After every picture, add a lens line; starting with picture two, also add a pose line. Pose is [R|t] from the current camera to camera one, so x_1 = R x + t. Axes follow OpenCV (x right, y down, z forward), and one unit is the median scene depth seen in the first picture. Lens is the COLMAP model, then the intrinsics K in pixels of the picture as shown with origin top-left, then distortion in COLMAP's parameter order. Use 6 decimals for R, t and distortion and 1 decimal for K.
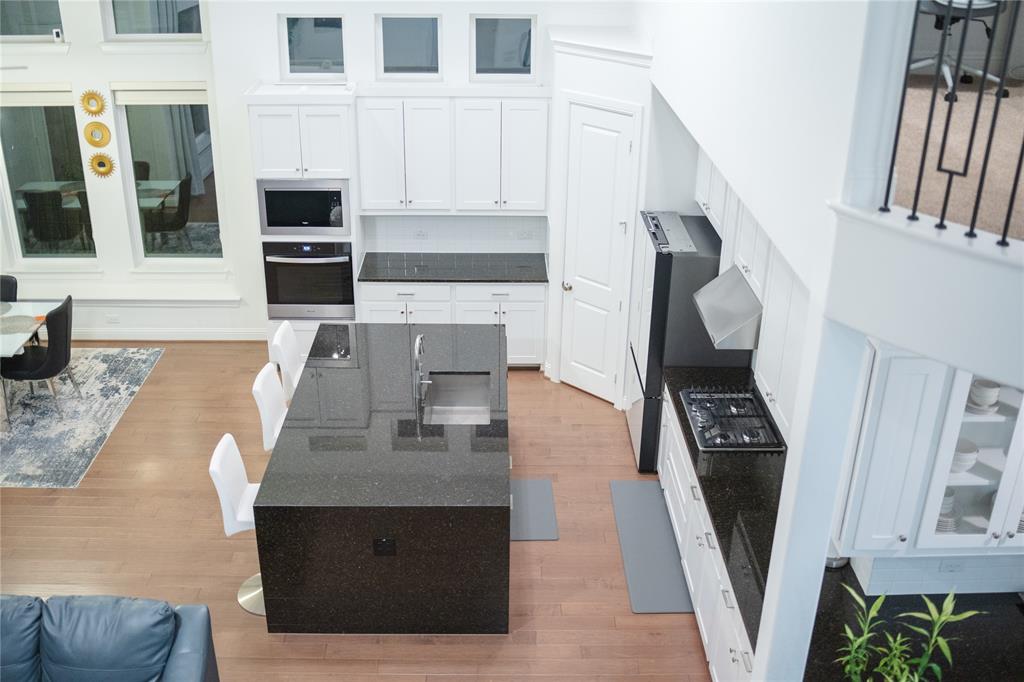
lens RADIAL K [[1029.0, 0, 511.8], [0, 1029.0, 361.1], [0, 0, 1]] dist [-0.109305, 0.020869]
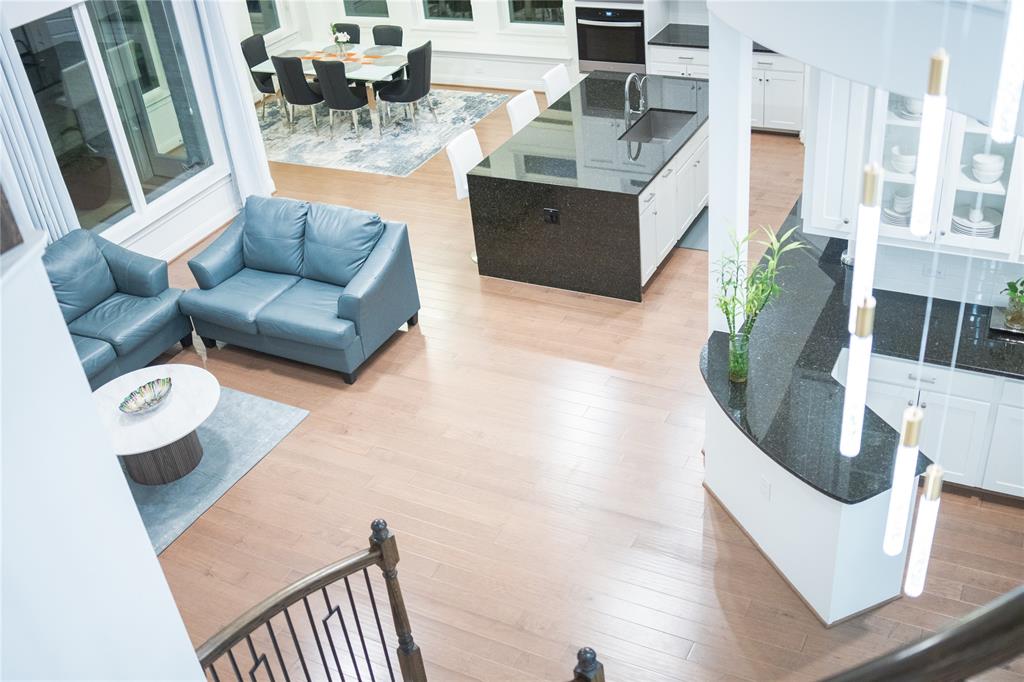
lens RADIAL K [[1029.0, 0, 511.8], [0, 1029.0, 361.1], [0, 0, 1]] dist [-0.109305, 0.020869]
pose [[0.872393, 0.184558, -0.452625, 0.323056], [-0.109512, 0.976239, 0.186988, 0.080449], [0.476380, -0.113559, 0.871875, -0.156705]]
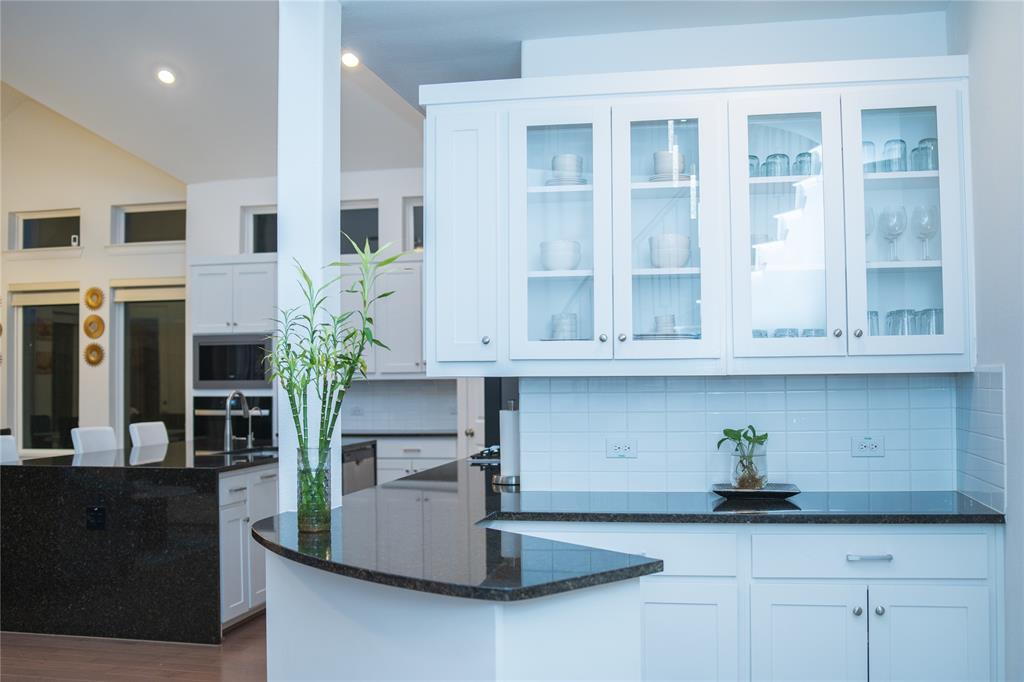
lens RADIAL K [[1035.9, 0, 512.0], [0, 1035.9, 341.0], [0, 0, 1]] dist [-0.079595, -0.007194]
pose [[0.974858, -0.033258, -0.220330, 0.310375], [-0.074355, 0.883570, -0.462359, 0.298036], [0.210054, 0.467117, 0.858882, 0.132402]]
